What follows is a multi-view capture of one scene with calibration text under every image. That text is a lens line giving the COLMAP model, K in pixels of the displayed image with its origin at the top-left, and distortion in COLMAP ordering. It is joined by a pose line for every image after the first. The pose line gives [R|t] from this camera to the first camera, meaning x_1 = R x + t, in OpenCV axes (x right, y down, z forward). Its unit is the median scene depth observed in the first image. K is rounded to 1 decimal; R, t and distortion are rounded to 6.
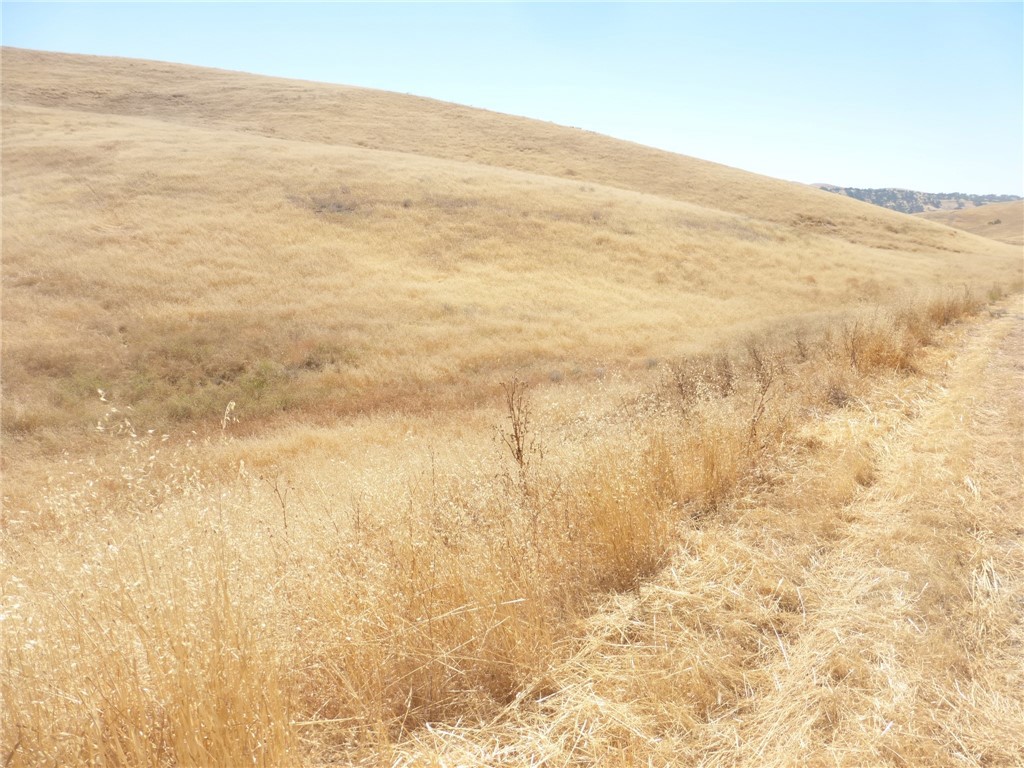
lens RADIAL K [[733.9, 0, 512.0], [0, 733.9, 384.0], [0, 0, 1]] dist [-0.048959, 0.025057]
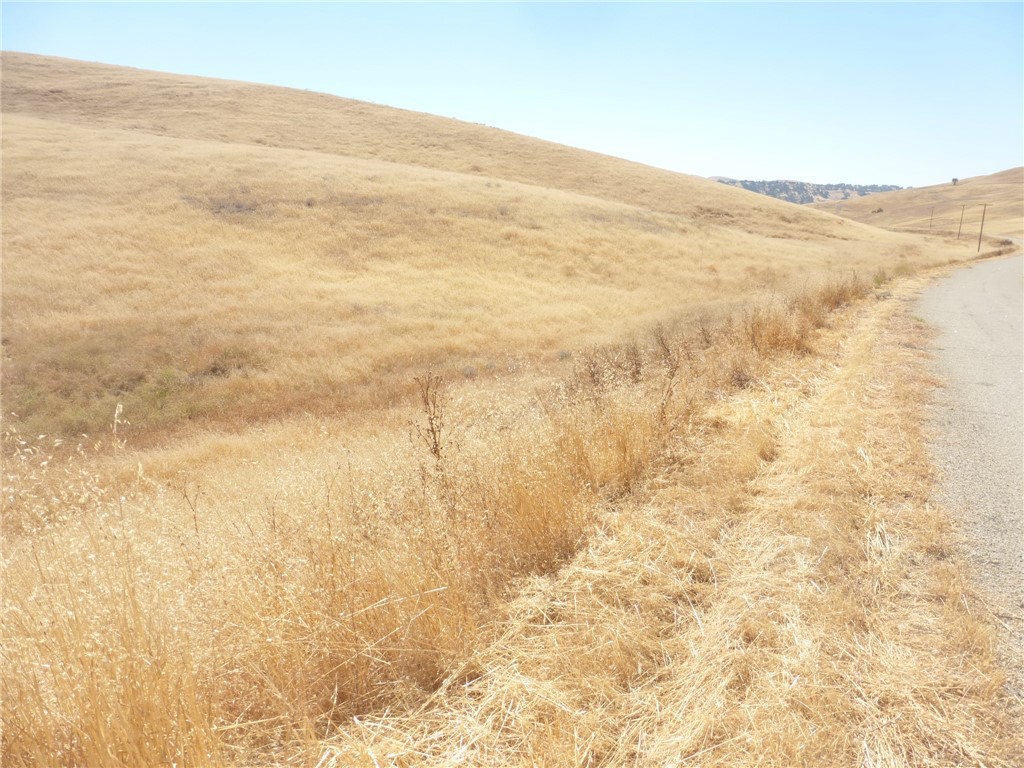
lens RADIAL K [[733.8, 0, 513.8], [0, 733.8, 384.1], [0, 0, 1]] dist [-0.044456, 0.025733]
pose [[0.992051, -0.044188, 0.117823, 0.000416], [0.043675, 0.999022, 0.006930, 0.002070], [-0.118014, -0.001729, 0.993010, -0.002203]]
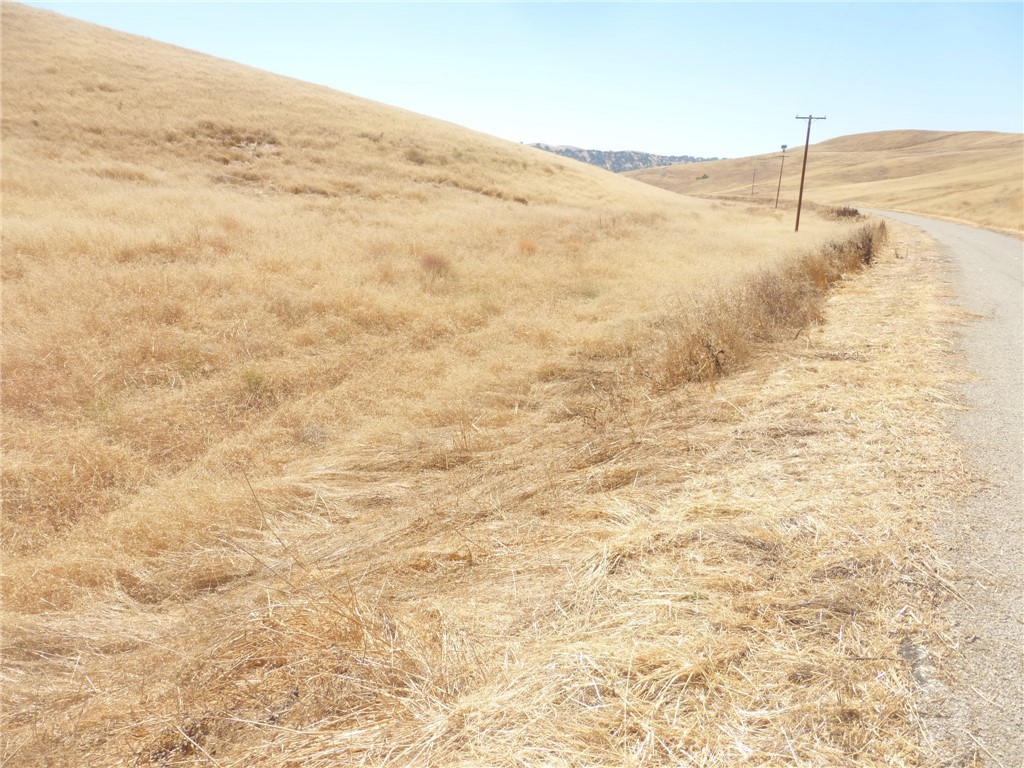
lens RADIAL K [[725.2, 0, 514.7], [0, 725.2, 385.4], [0, 0, 1]] dist [-0.021144, -0.000575]
pose [[0.952352, -0.078721, 0.294668, 3.798582], [0.063299, 0.996096, 0.061528, -0.754632], [-0.298361, -0.039944, 0.953617, 4.466515]]
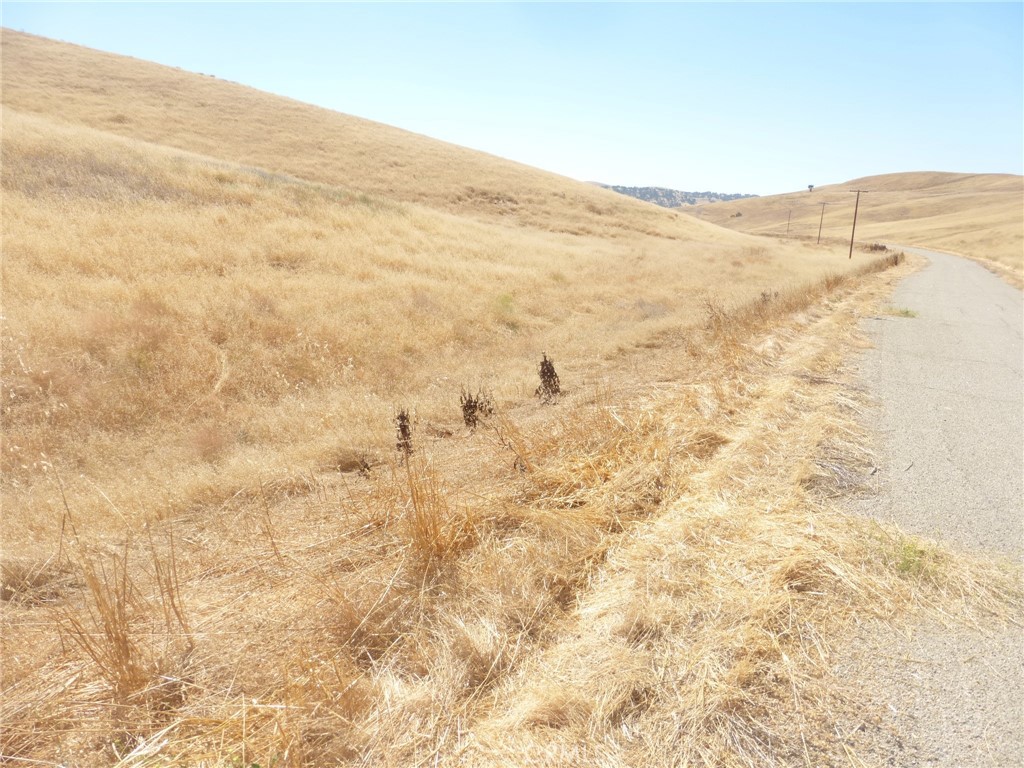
lens RADIAL K [[733.8, 0, 513.8], [0, 733.8, 384.1], [0, 0, 1]] dist [-0.044456, 0.025733]
pose [[0.960406, -0.054693, 0.273183, 2.019628], [0.053481, 0.998498, 0.011888, -0.418388], [-0.273423, 0.003193, 0.961889, 2.635623]]
